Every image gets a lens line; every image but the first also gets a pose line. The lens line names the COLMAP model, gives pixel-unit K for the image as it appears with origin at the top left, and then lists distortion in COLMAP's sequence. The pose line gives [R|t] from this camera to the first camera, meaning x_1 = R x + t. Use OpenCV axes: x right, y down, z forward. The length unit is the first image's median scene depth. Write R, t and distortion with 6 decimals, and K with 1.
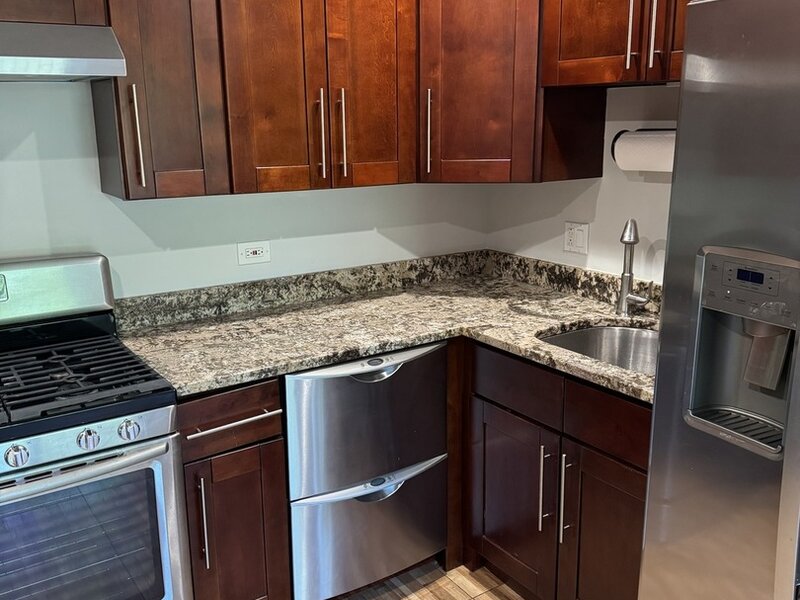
lens RADIAL K [[738.7, 0, 404.7], [0, 738.7, 297.3], [0, 0, 1]] dist [0.042291, 0.000000]
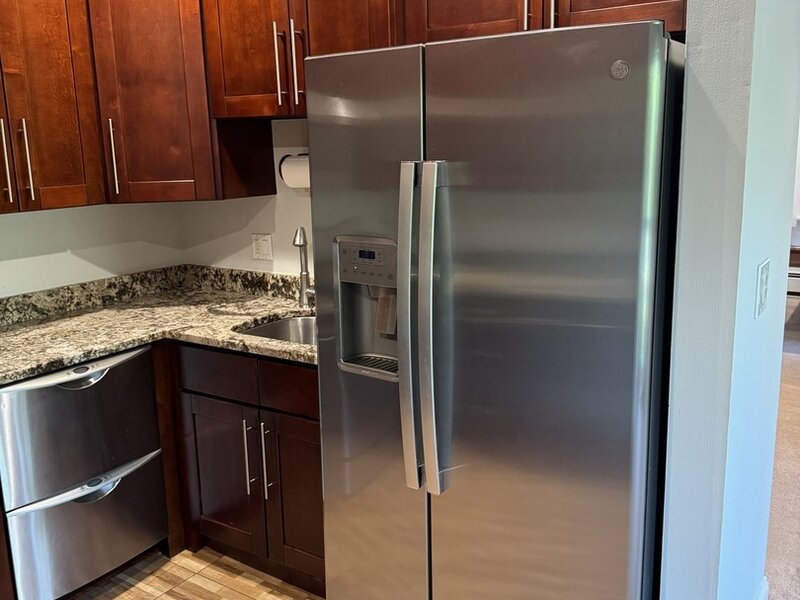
lens RADIAL K [[738.7, 0, 402.8], [0, 738.7, 293.0], [0, 0, 1]] dist [0.042291, 0.000000]
pose [[0.924812, -0.089720, 0.369693, 0.001888], [0.103951, 0.994406, -0.018710, 0.043837], [-0.365947, 0.055734, 0.928965, -0.180694]]
